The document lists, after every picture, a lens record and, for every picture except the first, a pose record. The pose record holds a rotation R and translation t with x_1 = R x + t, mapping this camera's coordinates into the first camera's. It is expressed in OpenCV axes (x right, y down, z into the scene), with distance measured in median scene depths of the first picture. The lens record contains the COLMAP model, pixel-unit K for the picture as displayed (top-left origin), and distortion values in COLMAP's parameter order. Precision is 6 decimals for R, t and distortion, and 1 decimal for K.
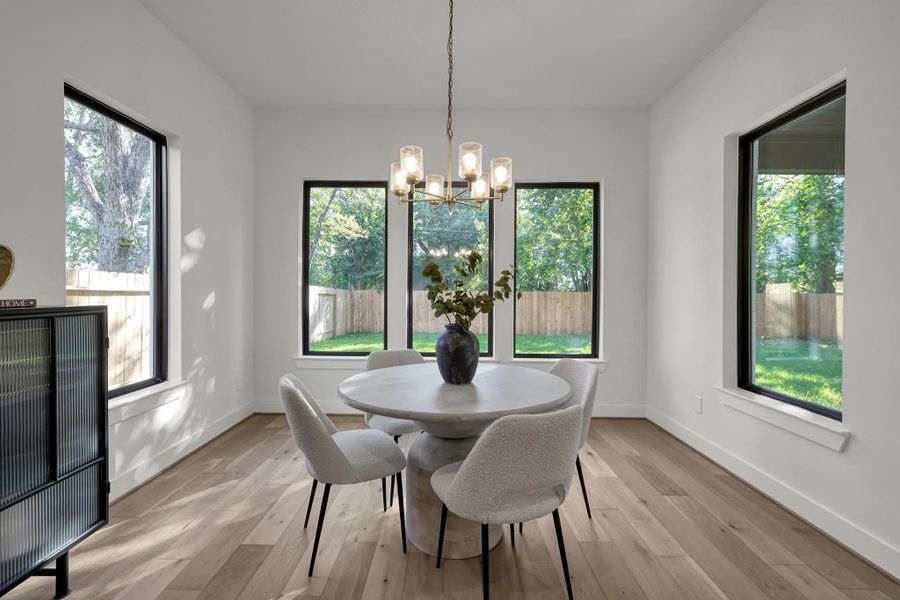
lens RADIAL K [[401.5, 0, 445.4], [0, 401.5, 298.4], [0, 0, 1]] dist [-0.001440, 0.000543]
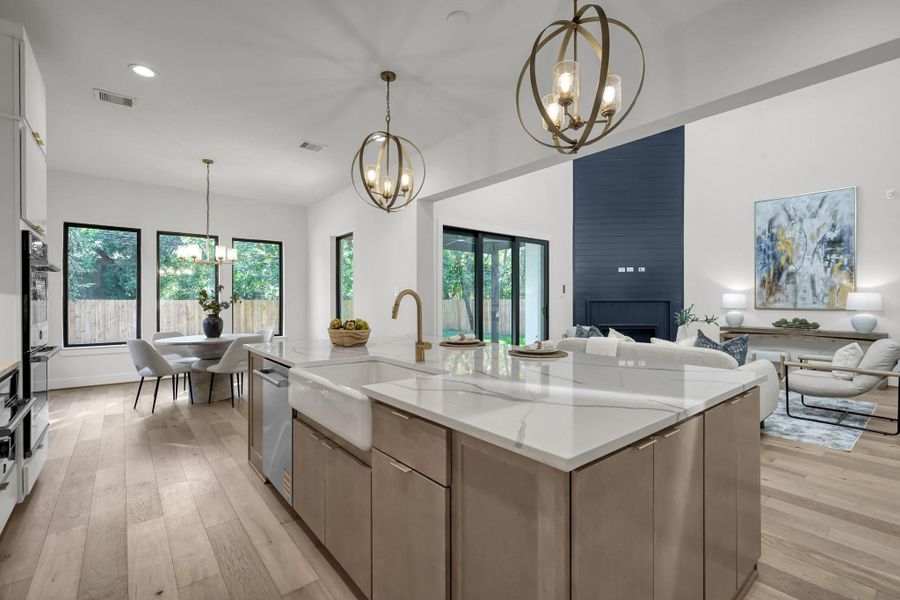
lens RADIAL K [[401.5, 0, 445.4], [0, 401.5, 298.4], [0, 0, 1]] dist [-0.001440, 0.000543]
pose [[0.769389, -0.002583, 0.638775, -0.449070], [0.015466, 0.999774, -0.014586, 0.026426], [-0.638593, 0.021101, 0.769255, -1.813186]]
